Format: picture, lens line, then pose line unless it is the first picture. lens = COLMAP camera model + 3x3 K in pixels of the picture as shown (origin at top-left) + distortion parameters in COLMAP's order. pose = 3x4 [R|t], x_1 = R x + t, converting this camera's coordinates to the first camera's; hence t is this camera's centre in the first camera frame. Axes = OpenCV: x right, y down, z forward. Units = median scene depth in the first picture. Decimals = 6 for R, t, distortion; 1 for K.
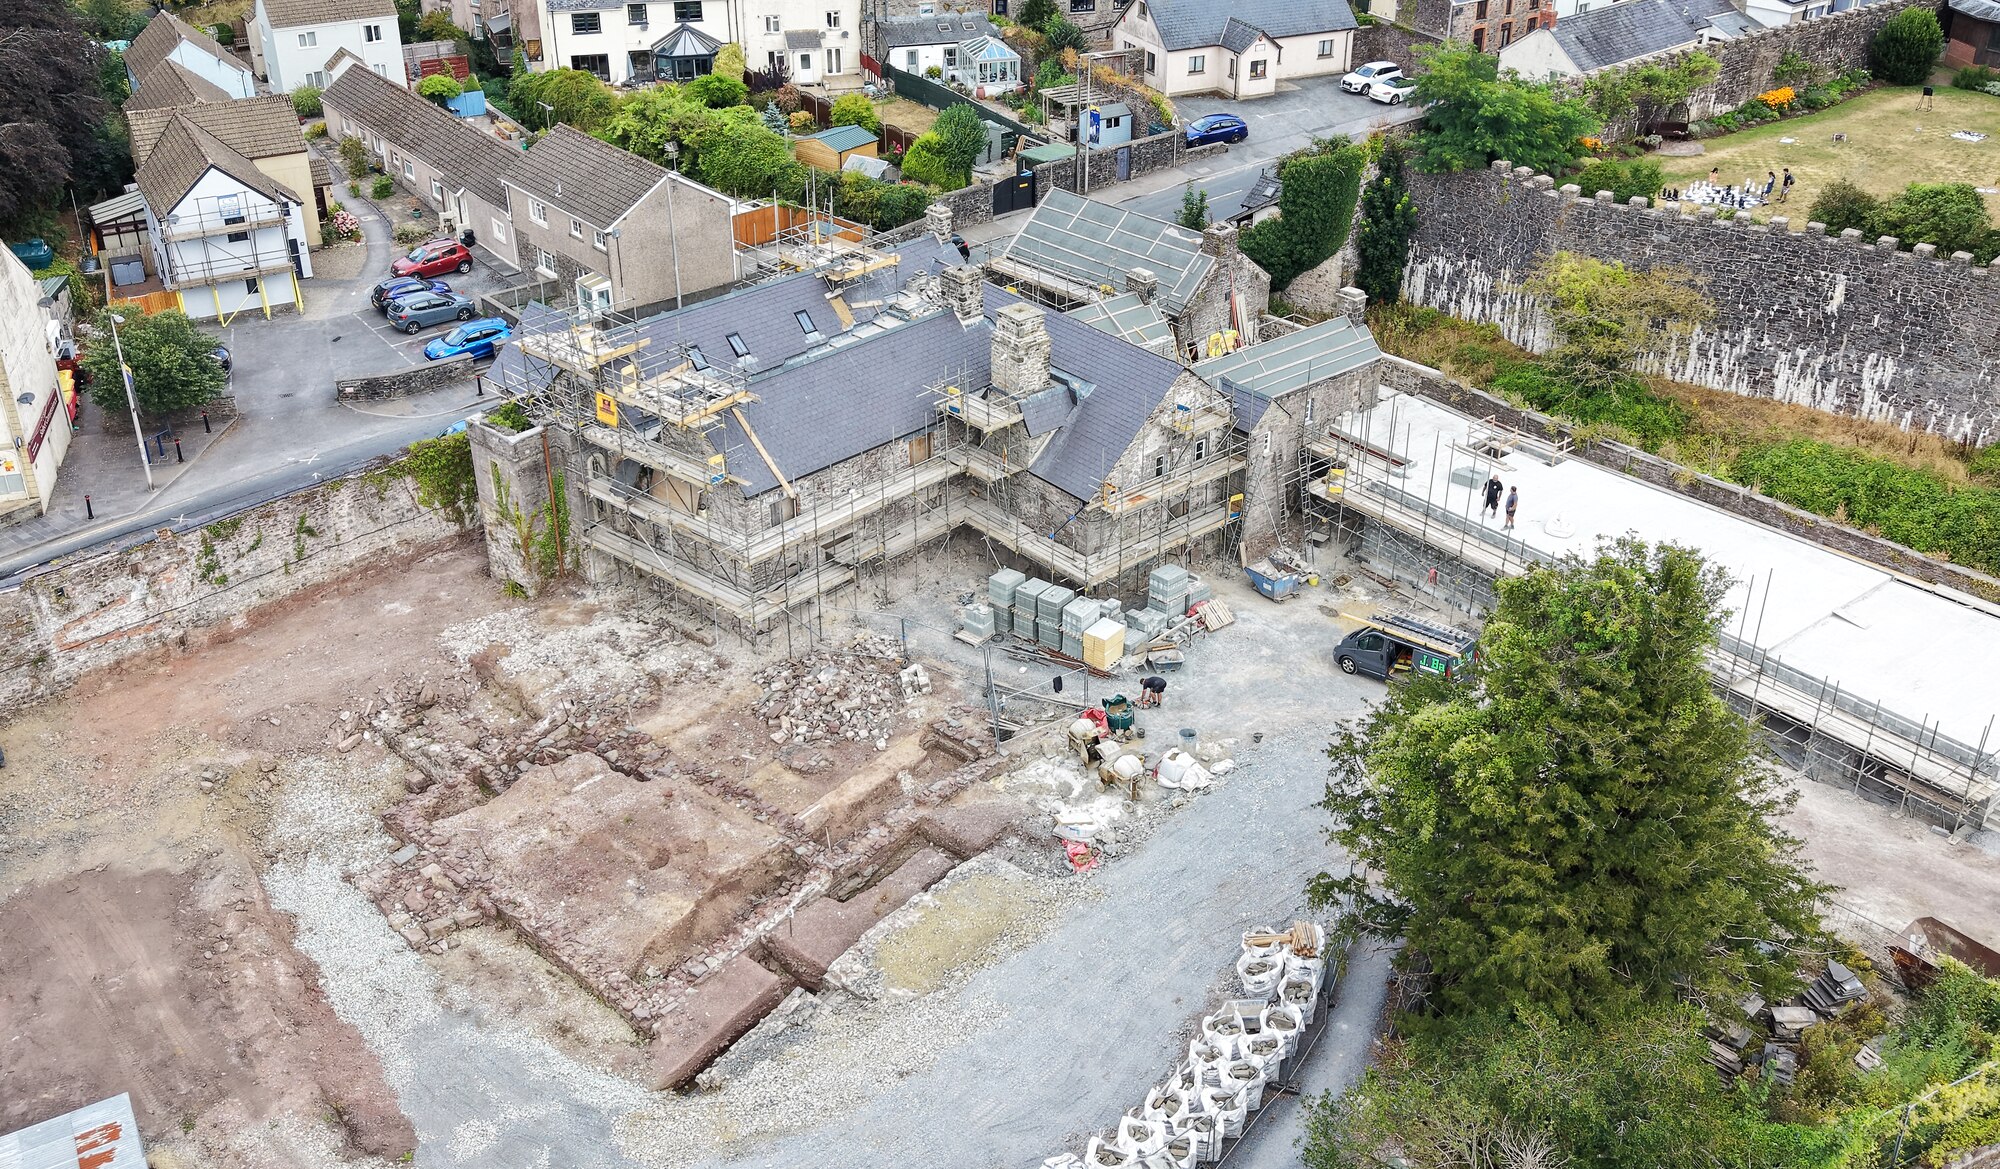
lens RADIAL K [[1872.1, 0, 1014.3], [0, 1872.1, 567.9], [0, 0, 1]] dist [0.016871, 0.000000]
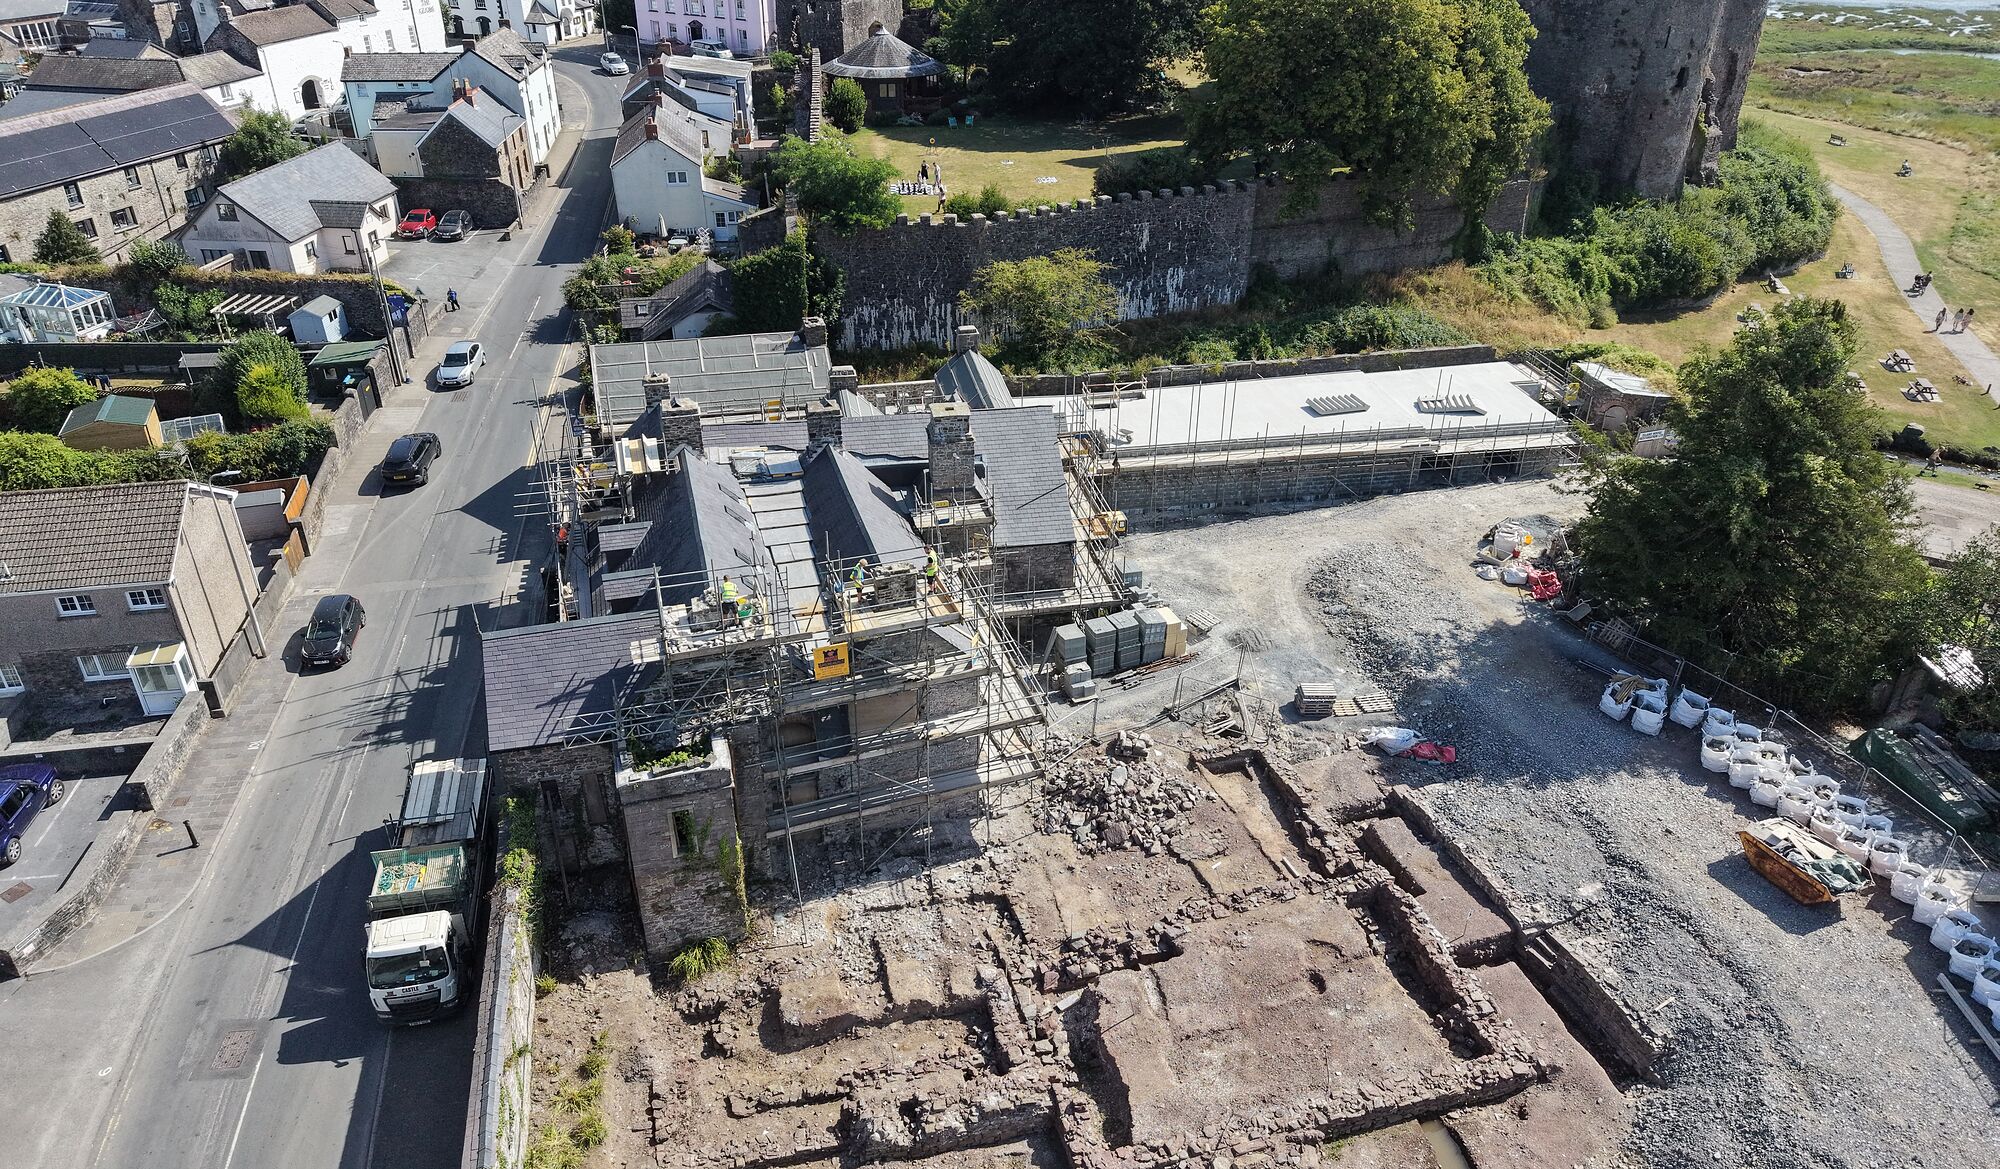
lens RADIAL K [[1331.9, 0, 1001.7], [0, 1331.9, 579.5], [0, 0, 1]] dist [0.032487, -0.034573]
pose [[0.499786, -0.425568, 0.754391, -0.520263], [0.414222, 0.882351, 0.223330, -0.185490], [-0.760680, 0.200869, 0.617266, 0.478391]]
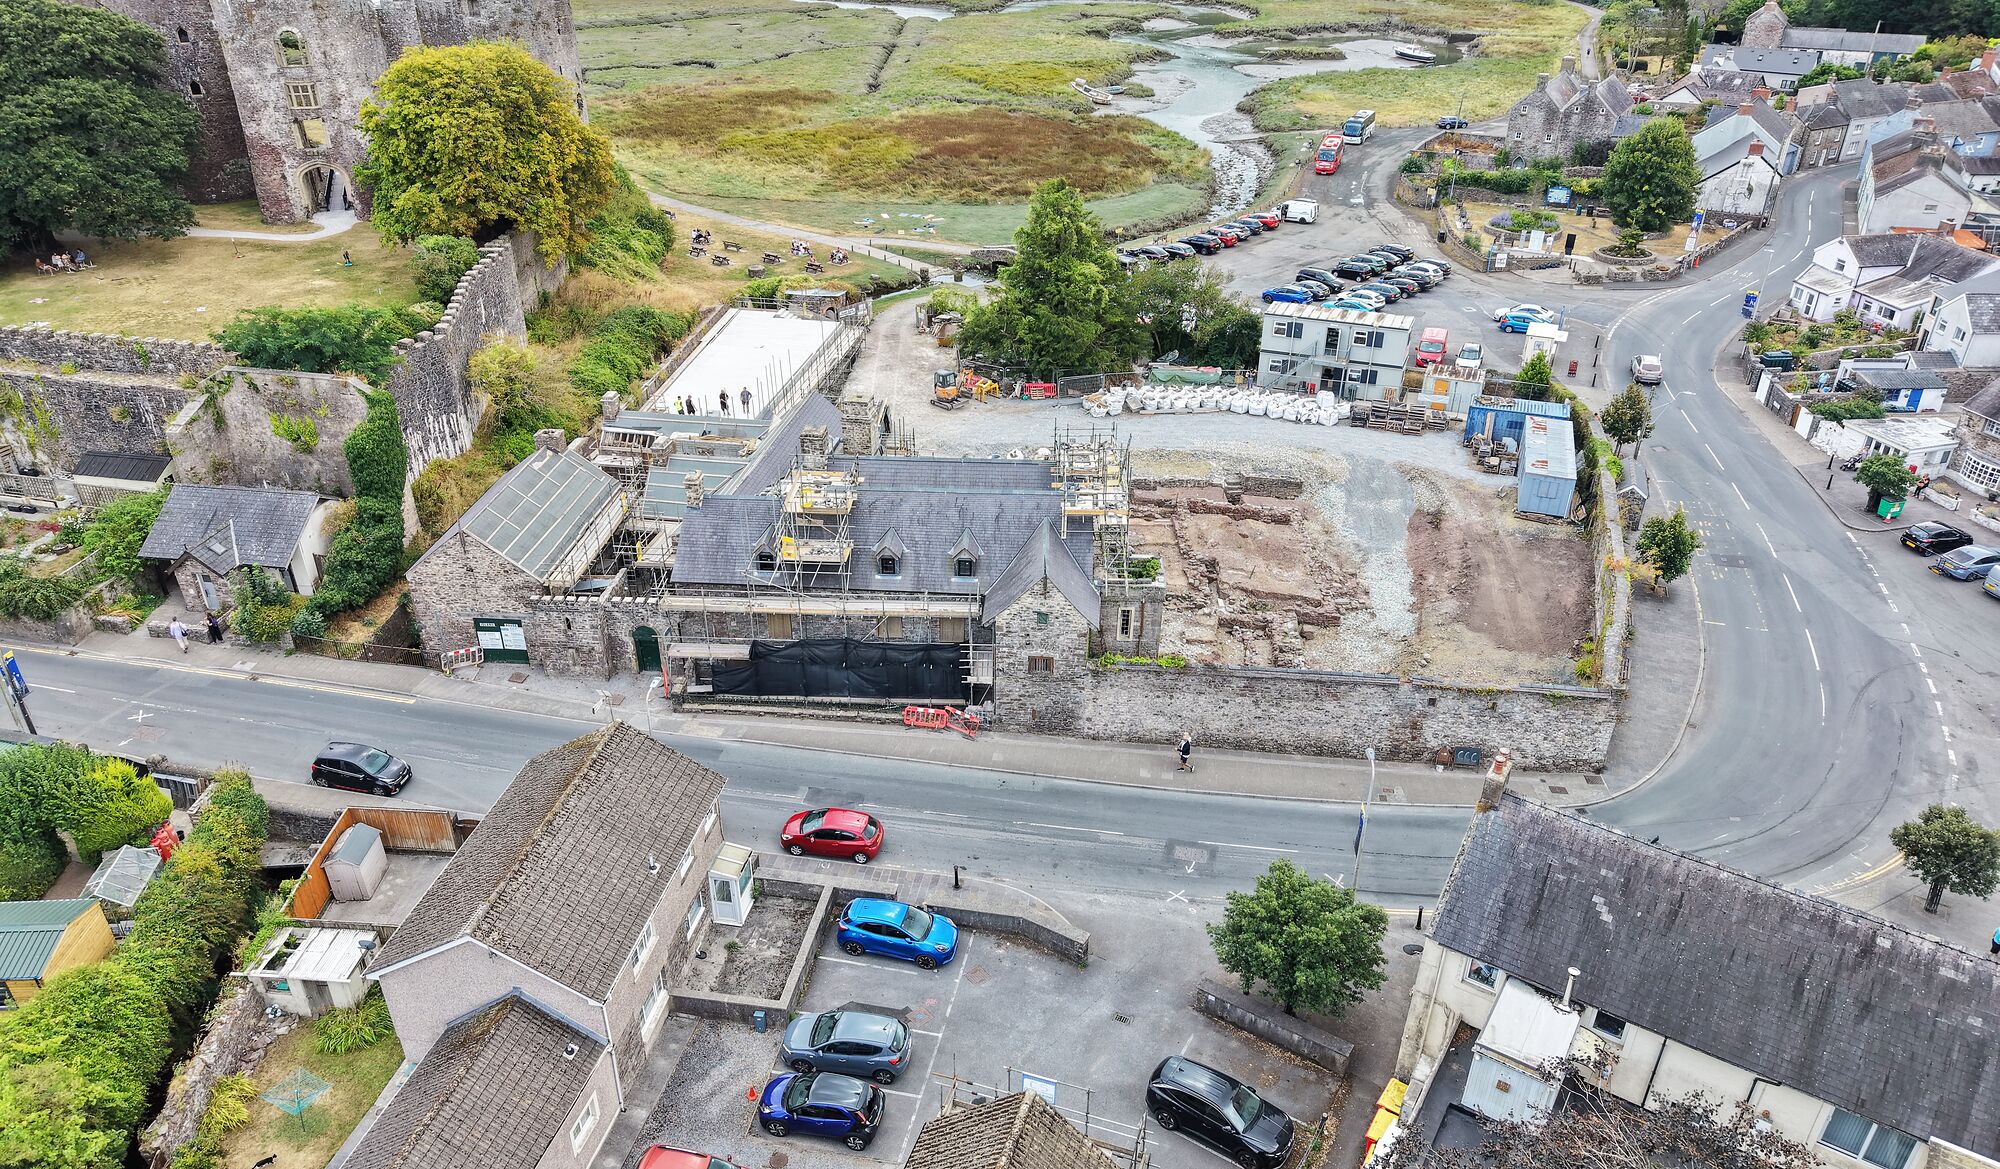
lens RADIAL K [[1331.9, 0, 999.5], [0, 1331.9, 600.3], [0, 0, 1]] dist [0.032487, -0.034573]
pose [[-0.656151, -0.376505, 0.653995, -0.705061], [0.358579, 0.606996, 0.709208, -0.647394], [-0.663993, 0.699857, -0.263274, 1.161930]]
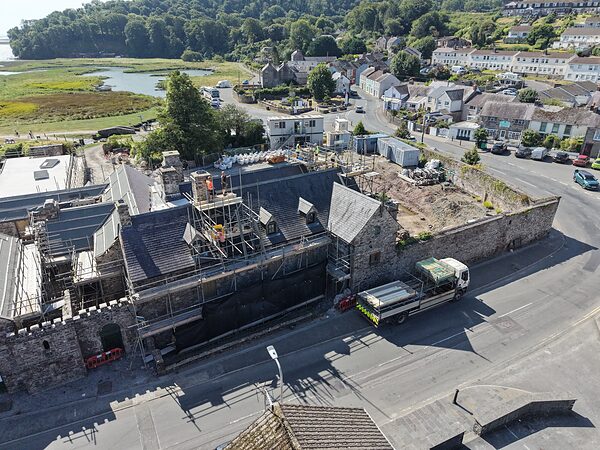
lens RADIAL K [[399.6, 0, 301.1], [0, 399.6, 223.2], [0, 0, 1]] dist [0.027756, -0.028025]
pose [[-0.971051, -0.103095, 0.215478, -0.254085], [0.112439, 0.598608, 0.793111, -0.428136], [-0.210753, 0.794380, -0.569687, 1.188826]]
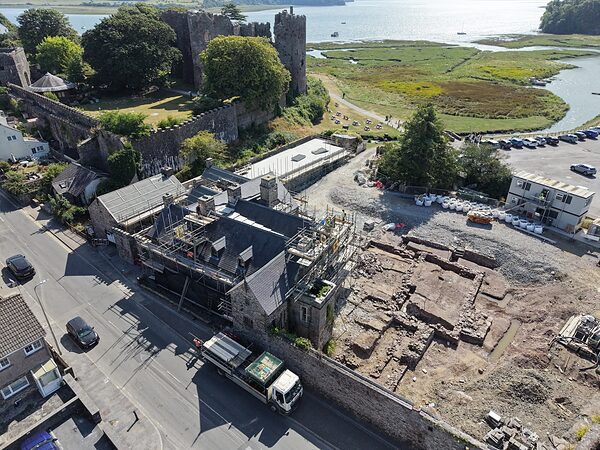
lens RADIAL K [[399.6, 0, 300.6], [0, 399.6, 224.4], [0, 0, 1]] dist [0.027756, -0.028025]
pose [[-0.188771, -0.483850, 0.854549, -0.596754], [0.470236, 0.719406, 0.511207, -0.374010], [-0.862116, 0.498341, 0.091721, 0.823627]]
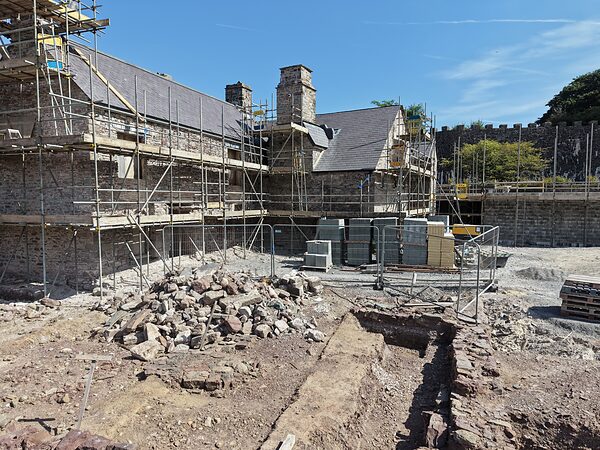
lens RADIAL K [[399.6, 0, 302.2], [0, 399.6, 224.4], [0, 0, 1]] dist [0.027756, -0.028025]
pose [[0.931155, -0.025132, 0.363757, -0.101454], [0.177013, 0.903332, -0.390713, 0.091196], [-0.318774, 0.428205, 0.845591, 0.691611]]
